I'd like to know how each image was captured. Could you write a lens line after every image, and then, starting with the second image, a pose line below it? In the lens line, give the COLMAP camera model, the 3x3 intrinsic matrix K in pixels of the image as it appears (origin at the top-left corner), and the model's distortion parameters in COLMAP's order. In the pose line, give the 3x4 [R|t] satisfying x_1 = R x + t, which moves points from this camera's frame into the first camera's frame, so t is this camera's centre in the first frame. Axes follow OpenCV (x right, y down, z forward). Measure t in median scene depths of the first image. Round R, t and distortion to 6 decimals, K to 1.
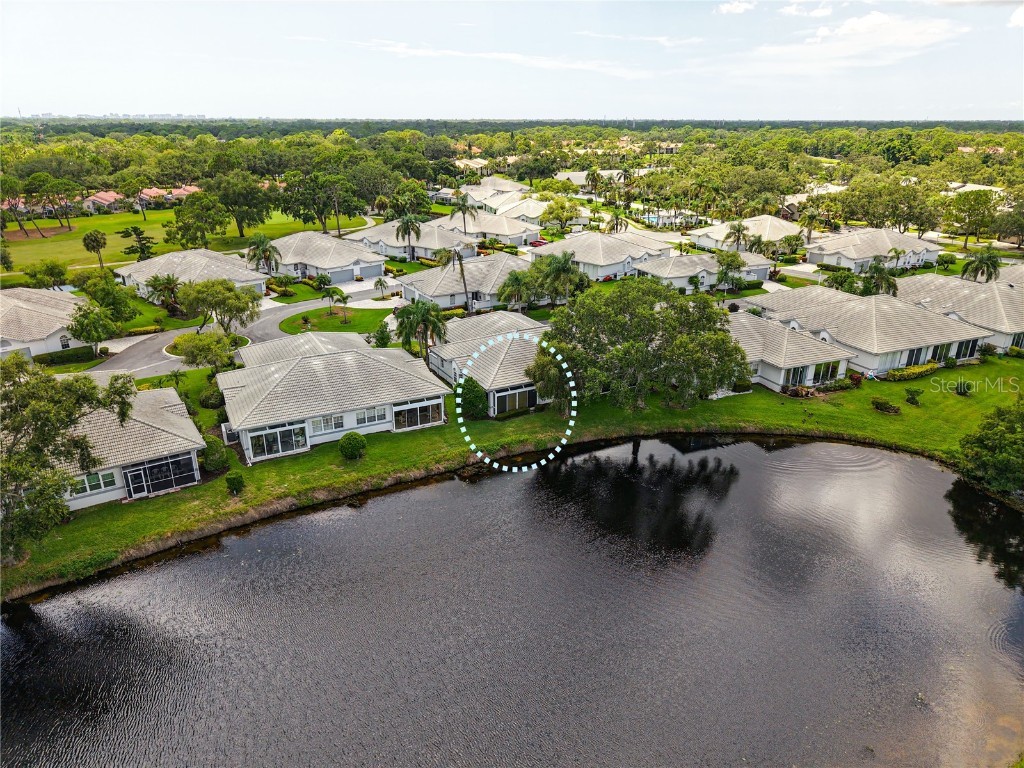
lens RADIAL K [[710.7, 0, 512.0], [0, 710.7, 384.0], [0, 0, 1]] dist [-0.003194, -0.002401]
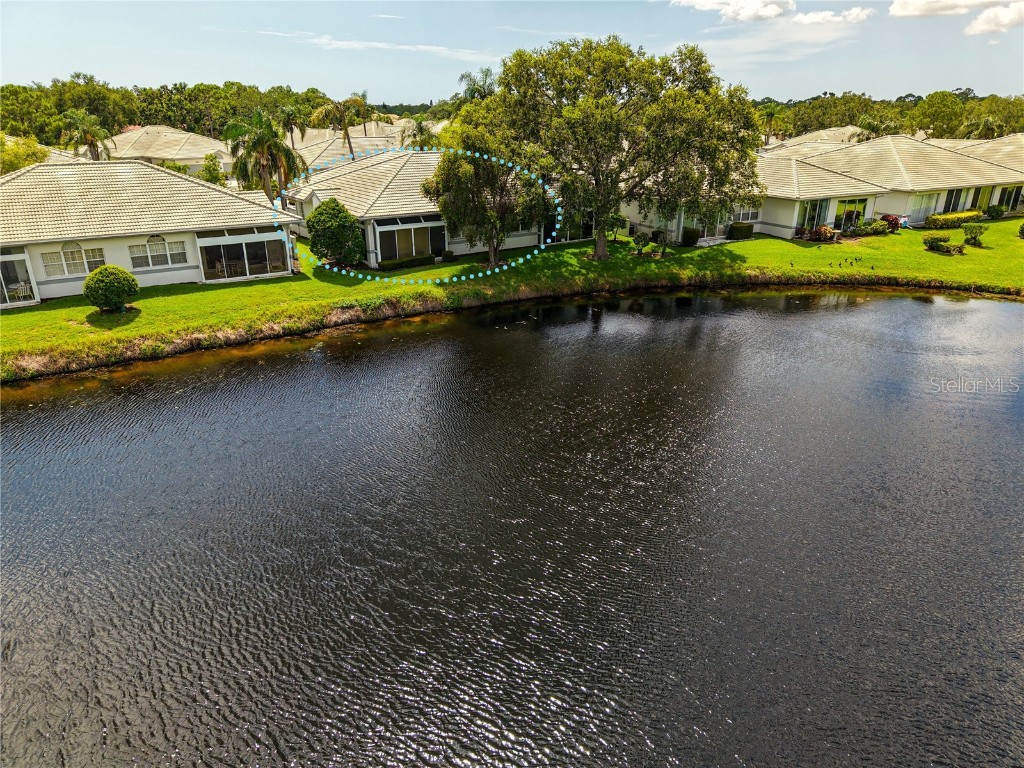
lens RADIAL K [[710.7, 0, 512.0], [0, 710.7, 384.0], [0, 0, 1]] dist [-0.003194, -0.002401]
pose [[0.995183, -0.050389, 0.084093, 0.036646], [0.048405, 0.998503, 0.025478, 0.142118], [-0.085250, -0.021285, 0.996132, 0.359717]]
